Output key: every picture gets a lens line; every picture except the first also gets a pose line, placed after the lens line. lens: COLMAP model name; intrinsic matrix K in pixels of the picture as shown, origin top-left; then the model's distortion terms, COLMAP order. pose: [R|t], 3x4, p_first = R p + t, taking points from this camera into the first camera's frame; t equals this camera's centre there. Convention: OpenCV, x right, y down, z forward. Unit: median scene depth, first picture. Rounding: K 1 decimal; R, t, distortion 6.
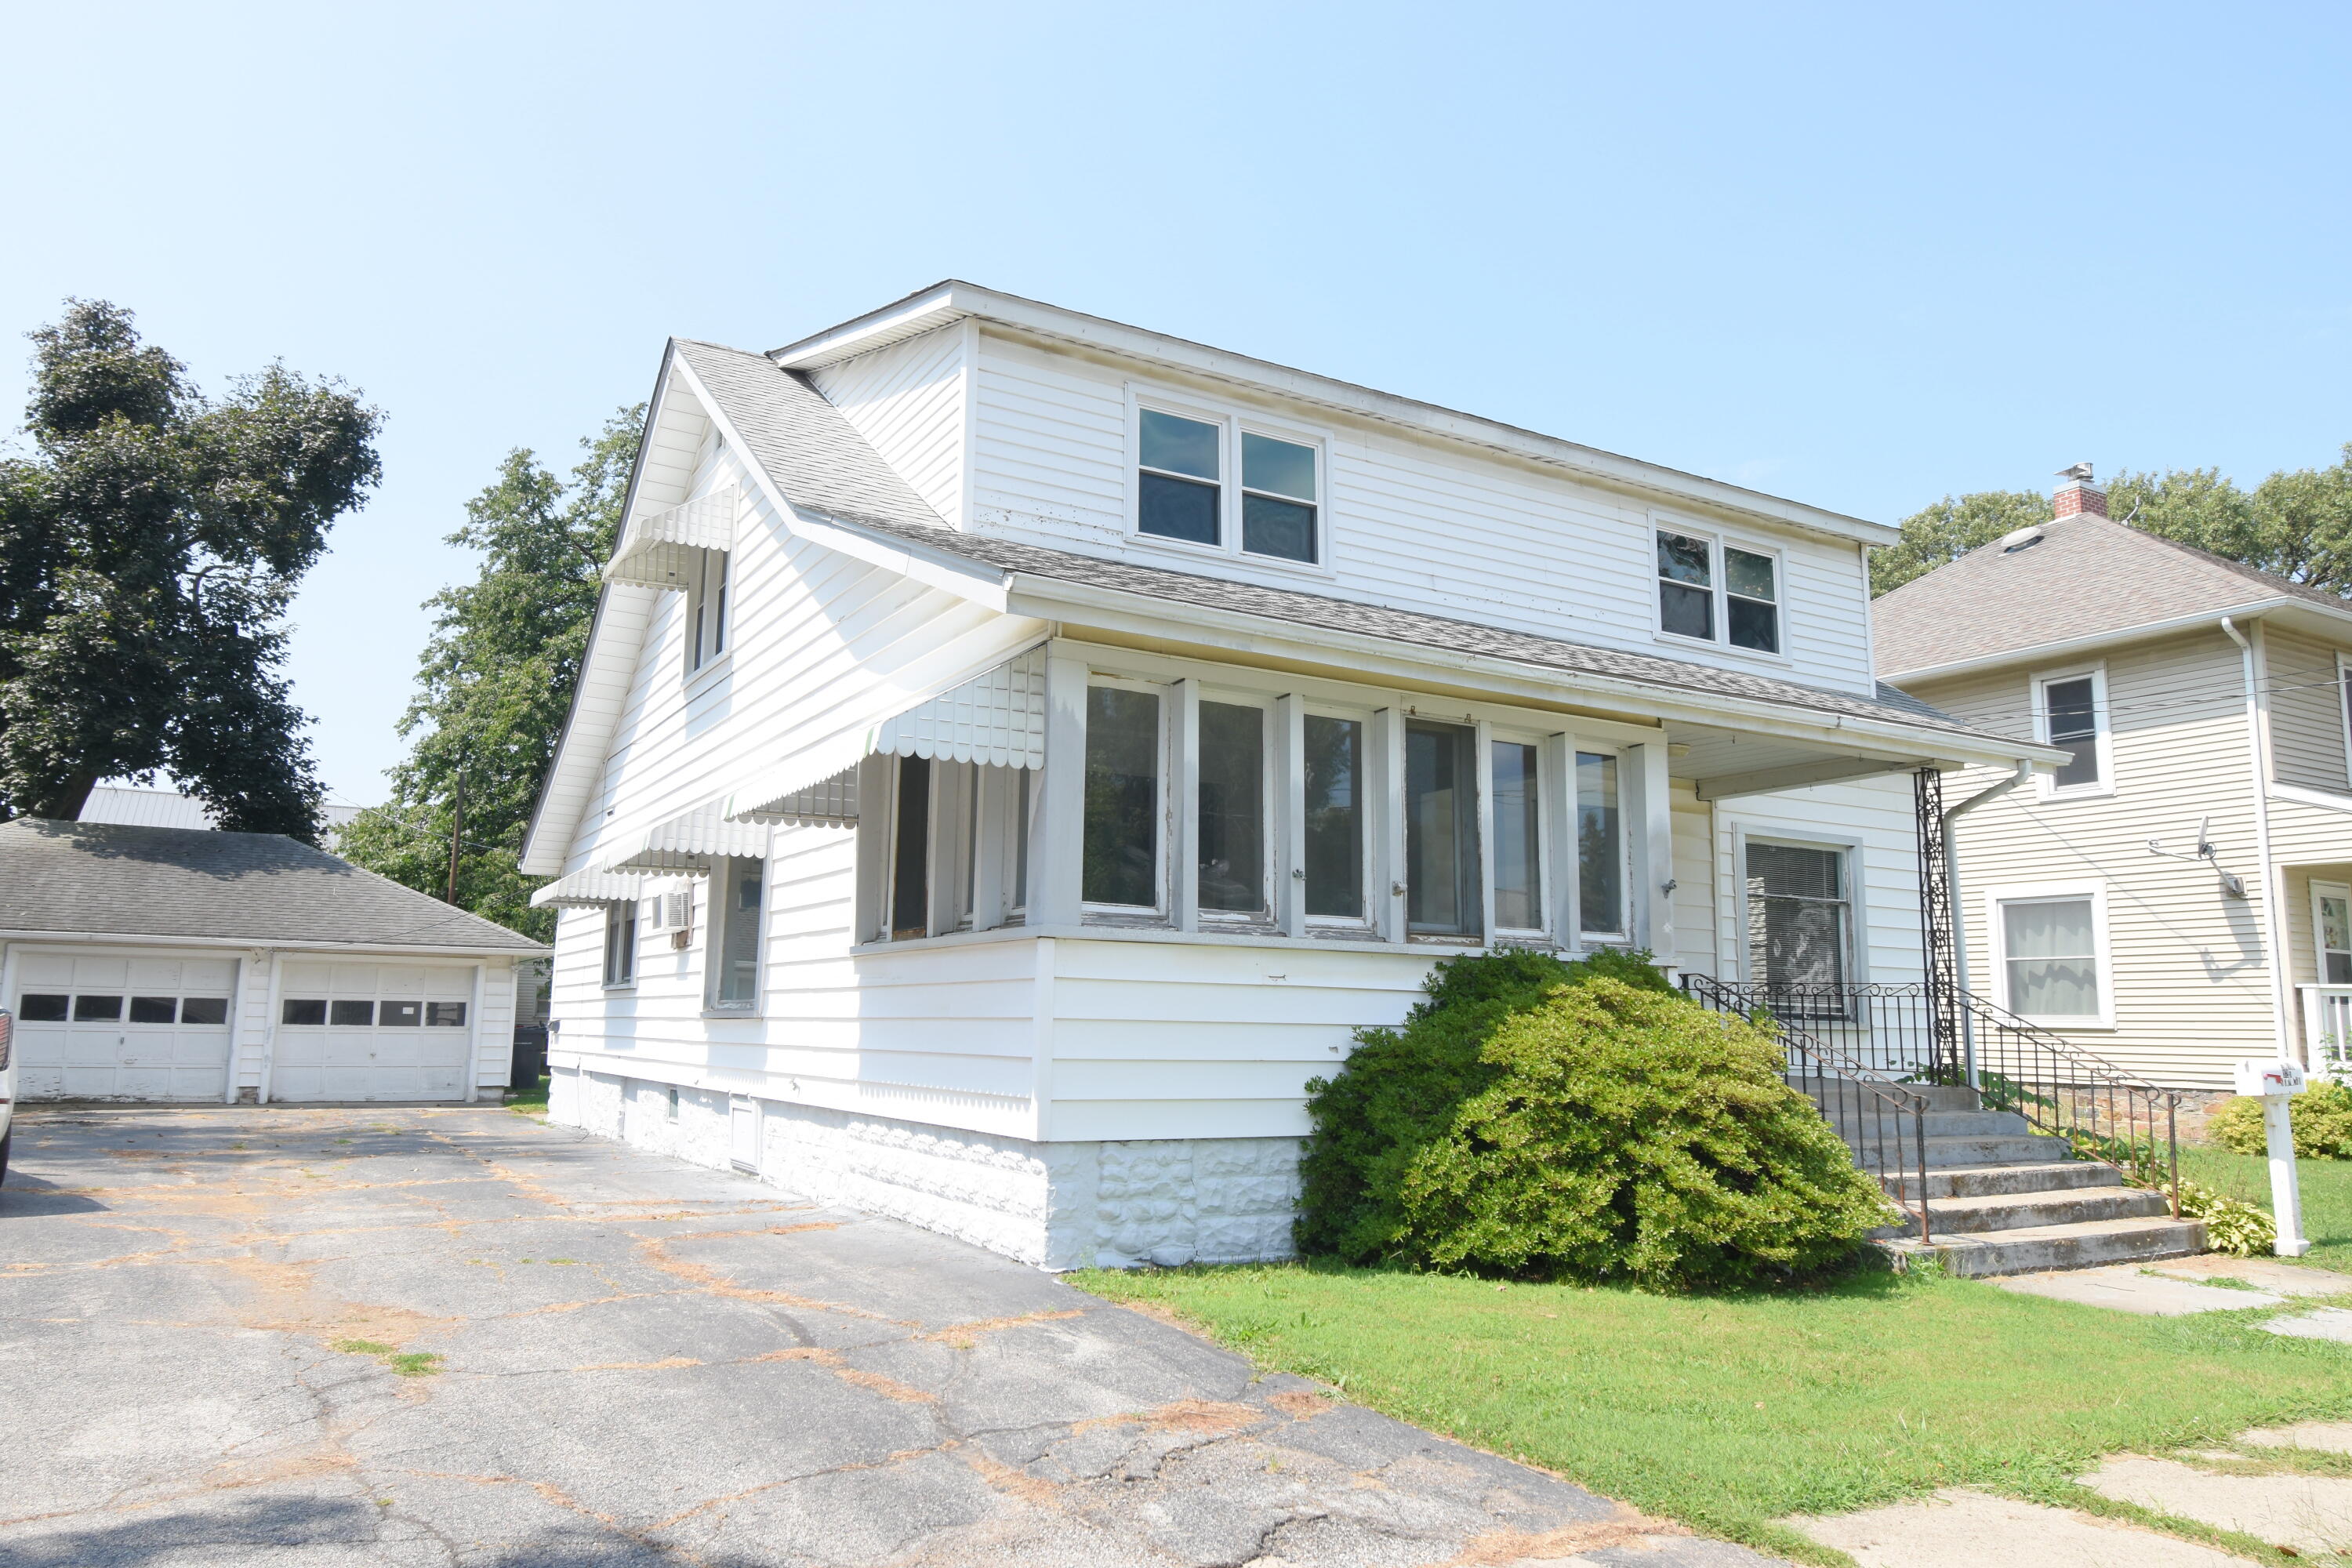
lens RADIAL K [[1627.9, 0, 1186.4], [0, 1627.9, 767.5], [0, 0, 1]] dist [-0.001642, -0.005310]
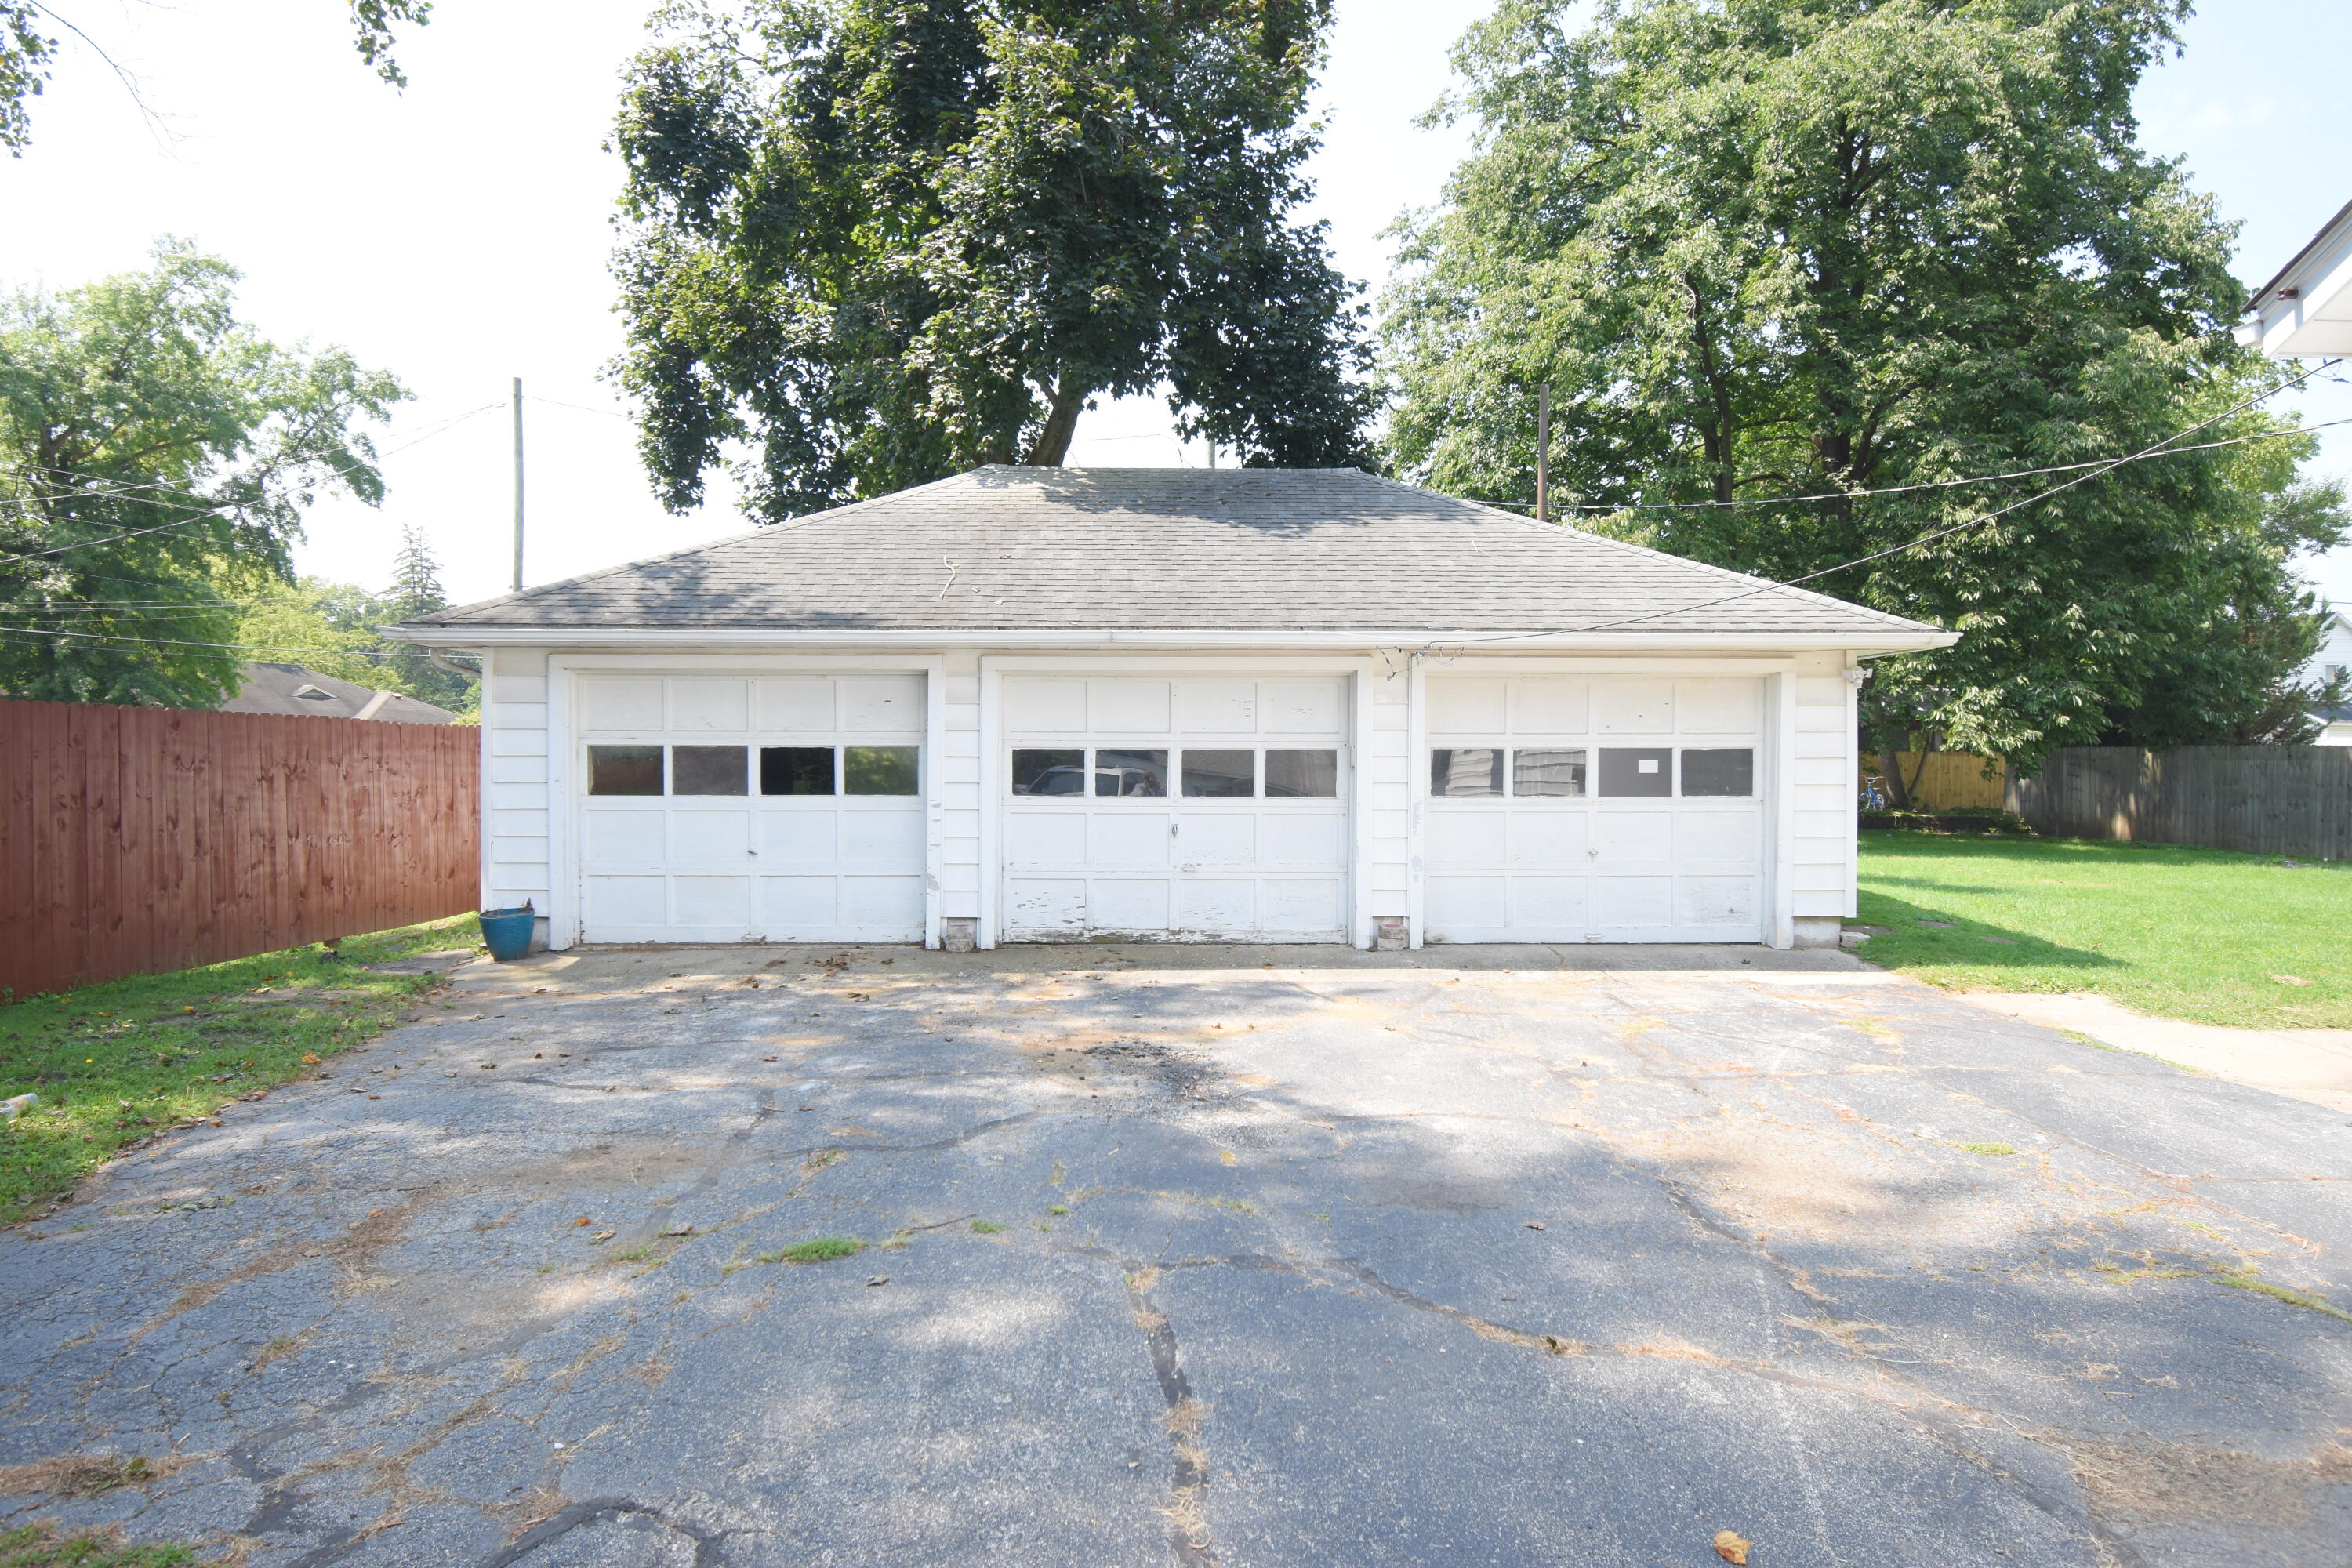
lens RADIAL K [[1469.2, 0, 1173.8], [0, 1469.2, 788.1], [0, 0, 1]] dist [-0.024697, -0.004376]
pose [[0.876576, -0.001735, -0.481261, -0.385890], [0.088860, 0.983384, 0.158305, 0.070625], [0.472990, -0.181531, 0.862164, 0.534348]]
